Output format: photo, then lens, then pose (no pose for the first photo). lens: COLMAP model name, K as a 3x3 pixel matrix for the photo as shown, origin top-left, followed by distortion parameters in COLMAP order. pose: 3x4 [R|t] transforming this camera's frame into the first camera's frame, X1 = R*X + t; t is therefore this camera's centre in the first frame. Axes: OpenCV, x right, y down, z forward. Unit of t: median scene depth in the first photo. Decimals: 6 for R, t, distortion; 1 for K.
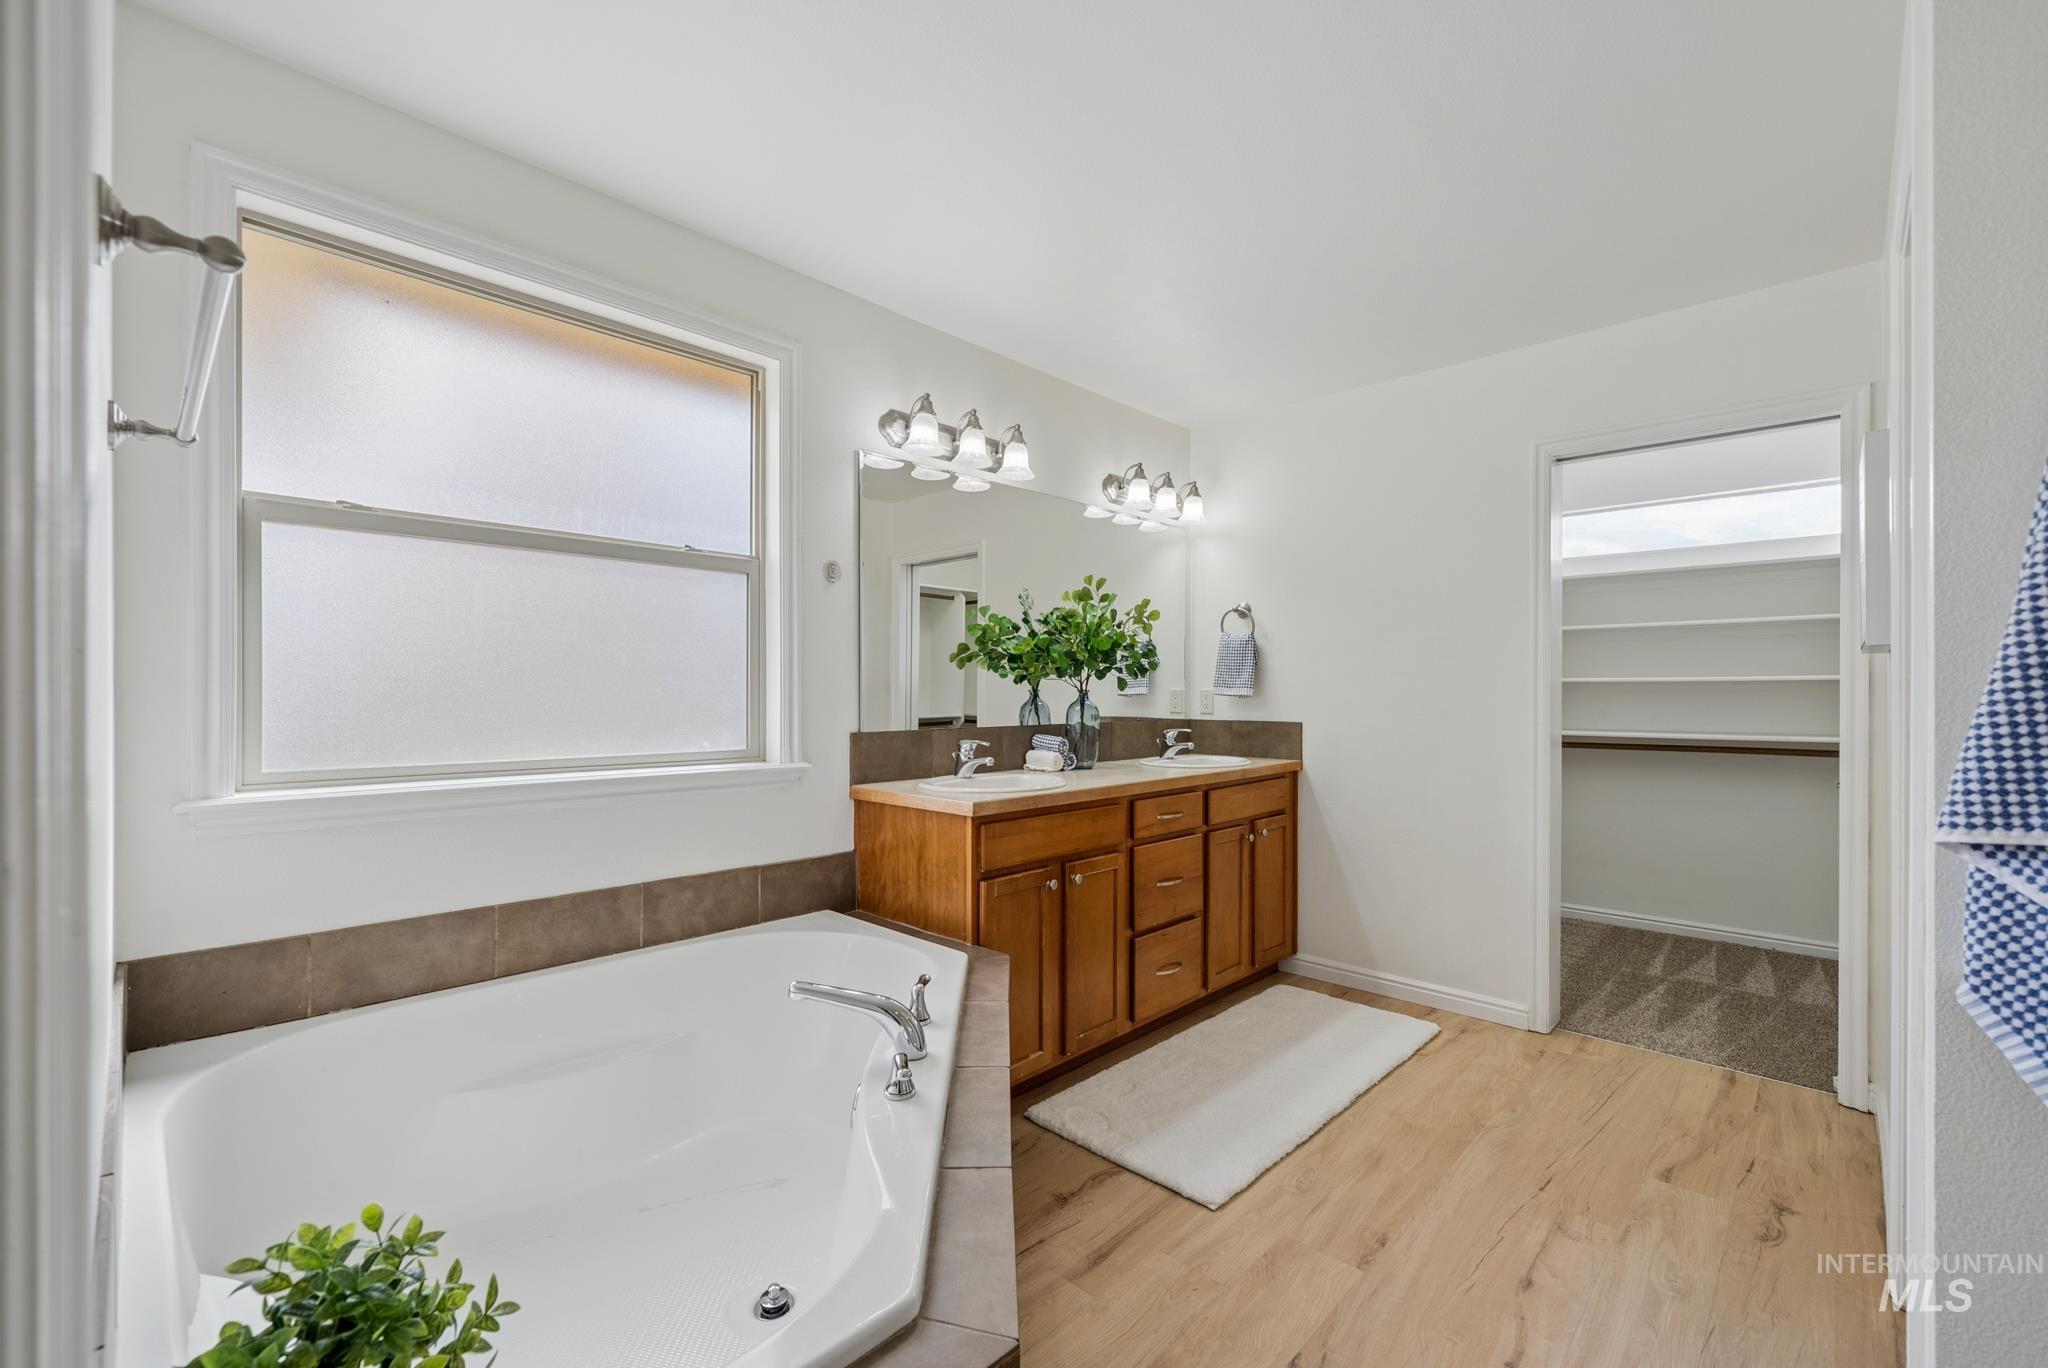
lens RADIAL K [[858.1, 0, 1022.2], [0, 858.1, 689.1], [0, 0, 1]] dist [0.001103, 0.000122]
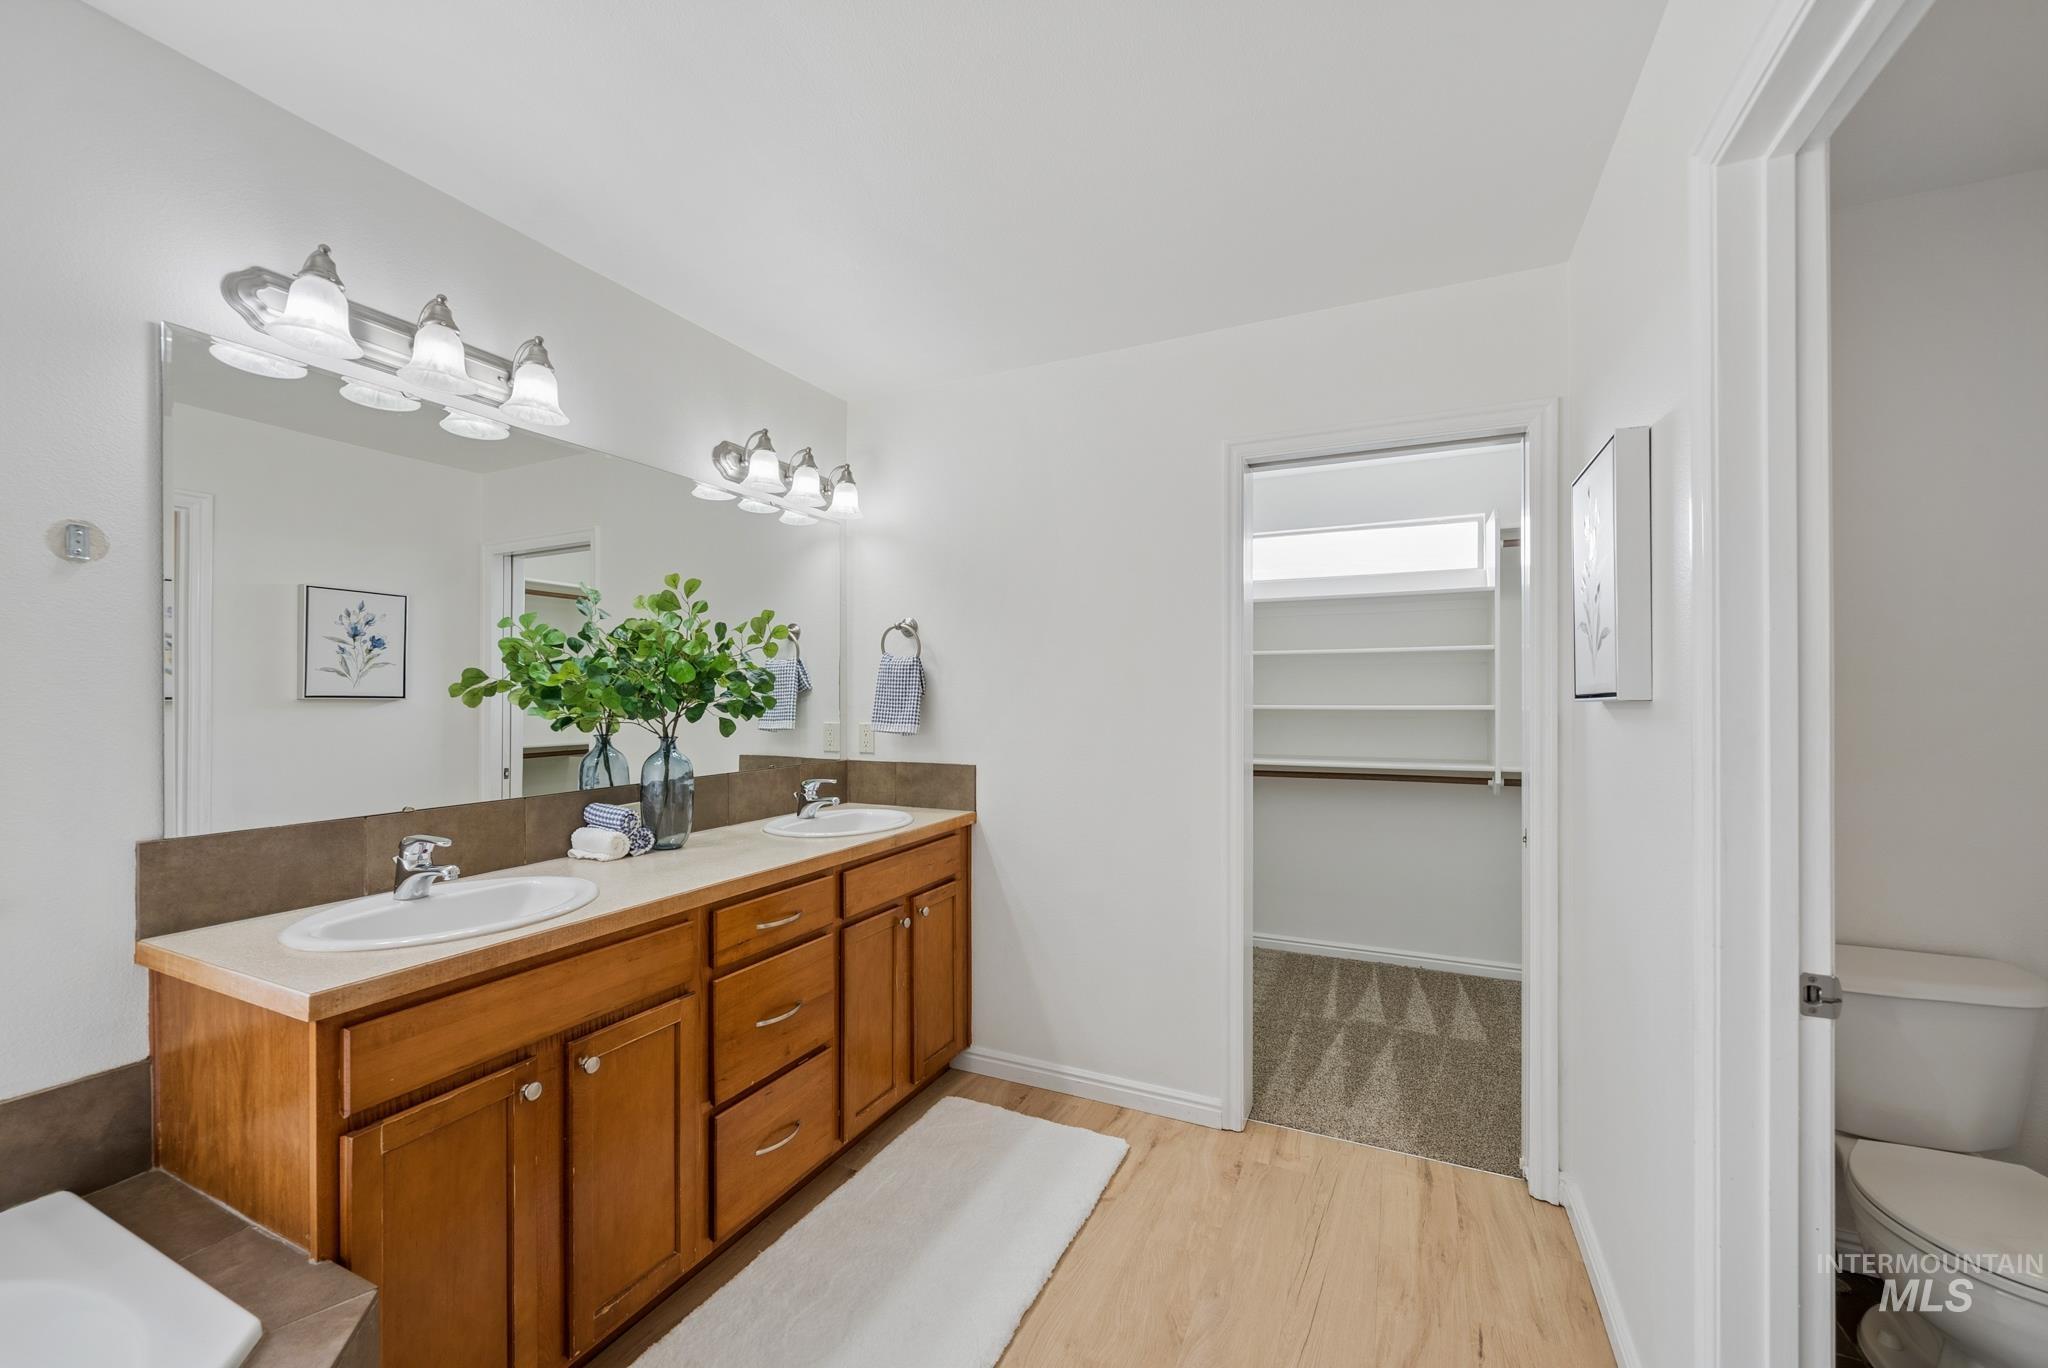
lens RADIAL K [[822.2, 0, 1016.1], [0, 822.2, 687.3], [0, 0, 1]] dist [0.000583, 0.000098]
pose [[0.949816, 0.001473, 0.312805, 0.134753], [0.001079, 0.999968, -0.007986, -0.034640], [-0.312806, 0.007923, 0.949784, 0.276479]]
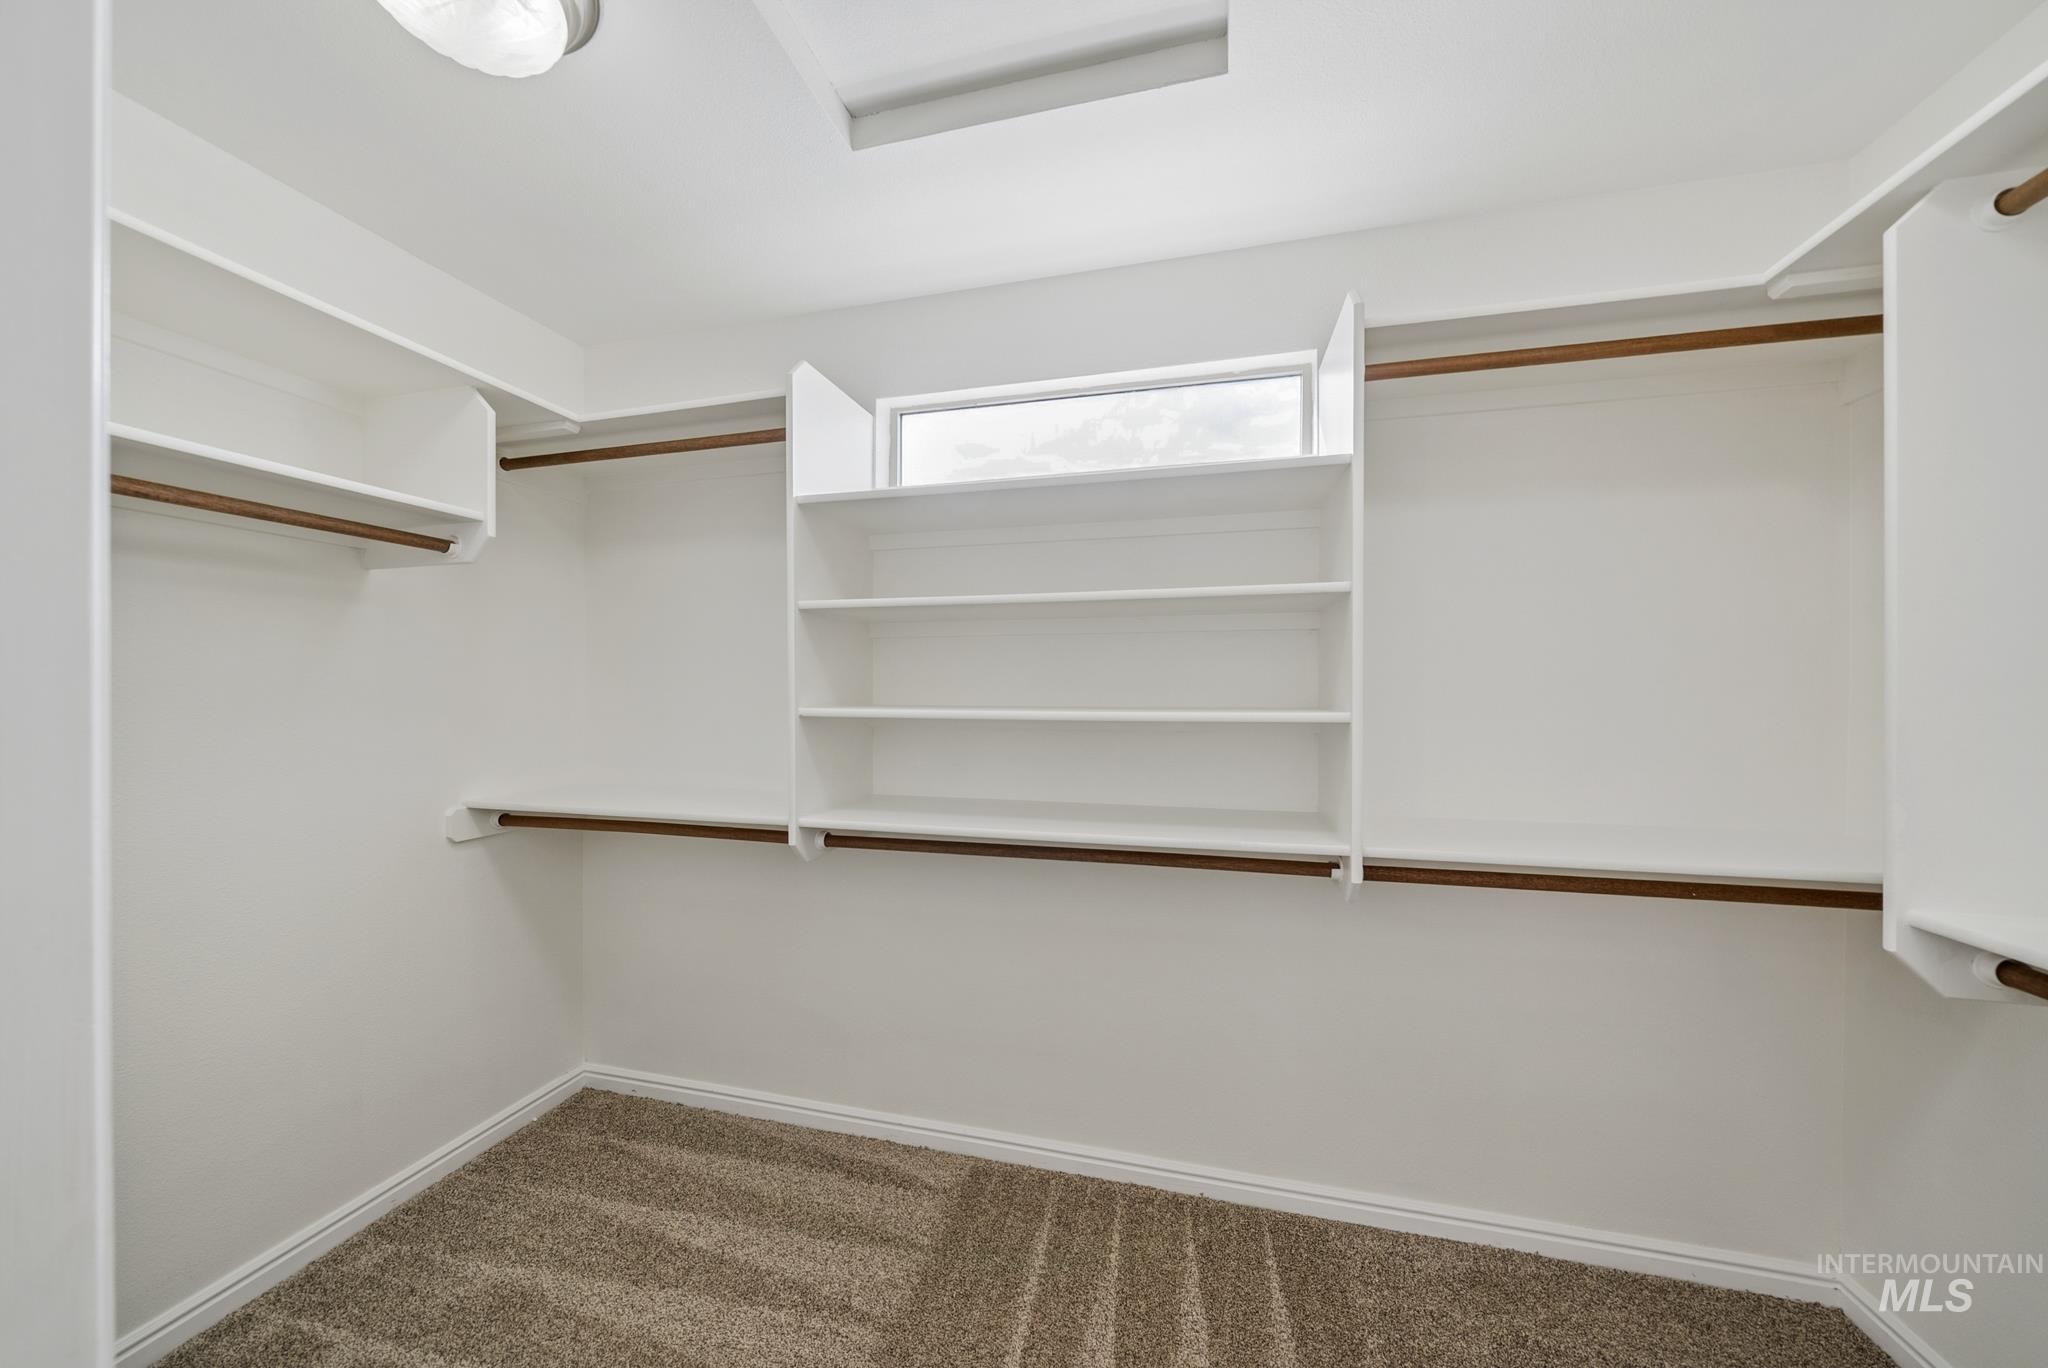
lens RADIAL K [[700.8, 0, 1024.7], [0, 700.8, 689.7], [0, 0, 1]] dist [-0.001102, -0.000025]
pose [[0.866390, 0.001678, 0.499365, 0.603850], [0.000051, 0.999994, -0.003449, -0.030729], [-0.499367, 0.003014, 0.866385, 0.751773]]
